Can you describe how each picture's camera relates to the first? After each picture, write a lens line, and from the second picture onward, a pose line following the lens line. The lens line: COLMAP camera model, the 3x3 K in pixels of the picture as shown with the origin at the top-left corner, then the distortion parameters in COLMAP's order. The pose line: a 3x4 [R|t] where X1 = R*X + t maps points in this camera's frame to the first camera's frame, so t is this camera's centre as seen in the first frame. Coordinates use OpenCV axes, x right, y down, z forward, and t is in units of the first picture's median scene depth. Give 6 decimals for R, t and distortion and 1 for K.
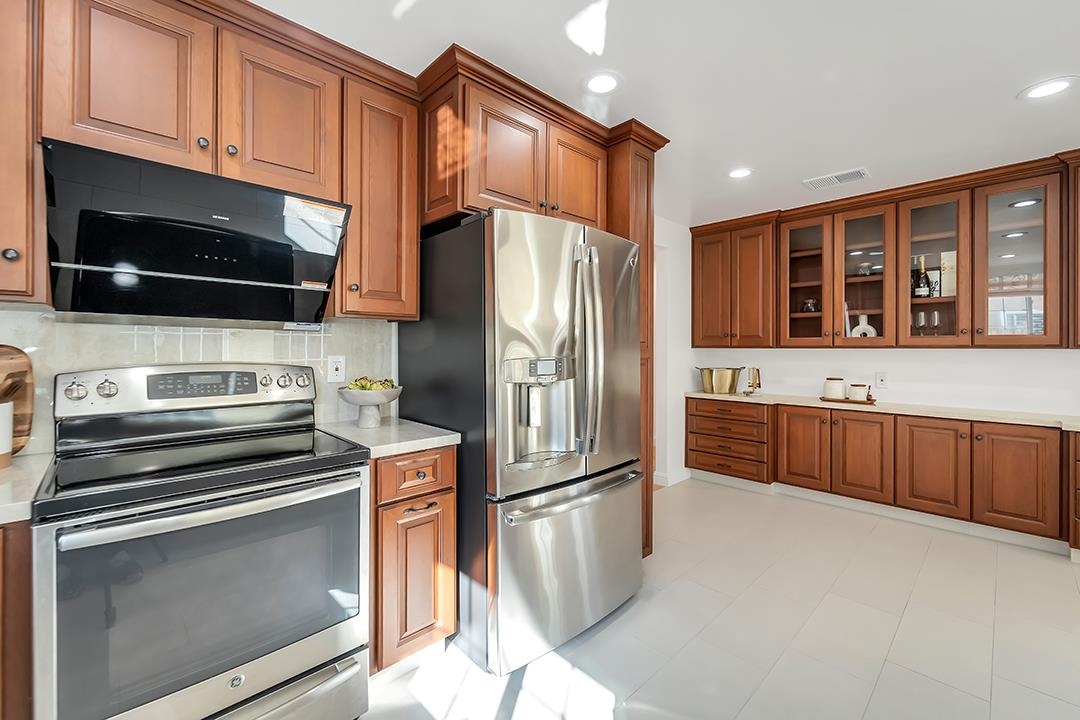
lens RADIAL K [[446.1, 0, 544.4], [0, 446.1, 348.8], [0, 0, 1]] dist [0.001439, -0.000516]
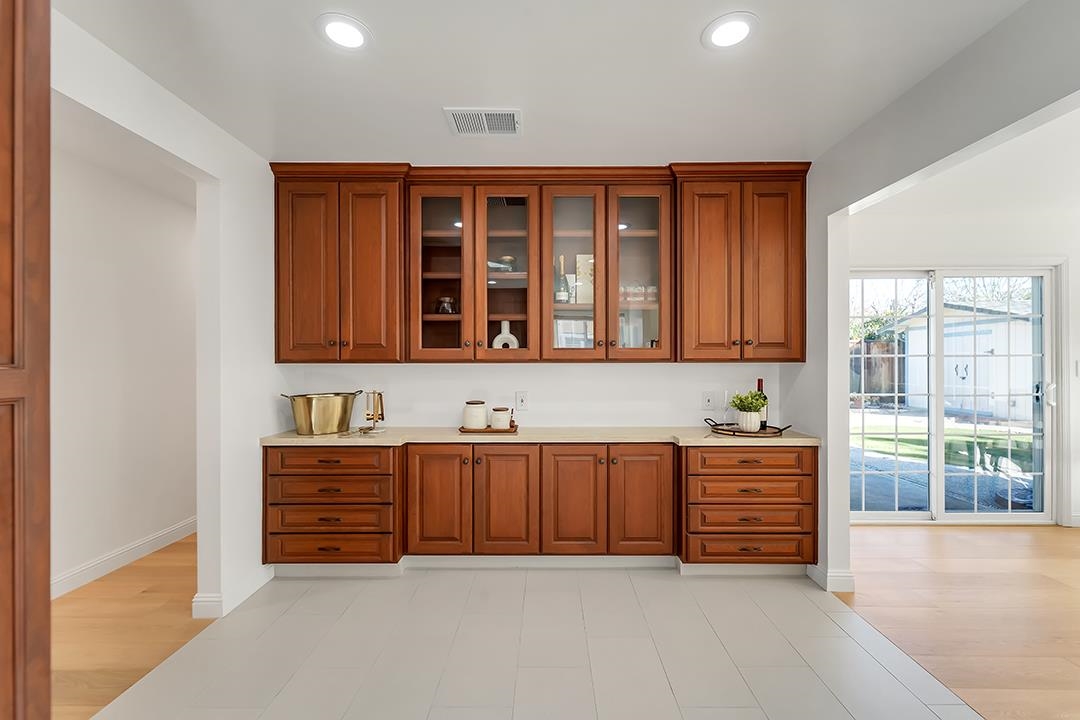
lens RADIAL K [[446.2, 0, 540.0], [0, 446.2, 360.0], [0, 0, 1]] dist [-0.001369, -0.000082]
pose [[0.704739, 0.000041, 0.709466, 0.184360], [0.005554, 0.999969, -0.005574, -0.001046], [-0.709444, 0.007869, 0.704717, 0.380900]]
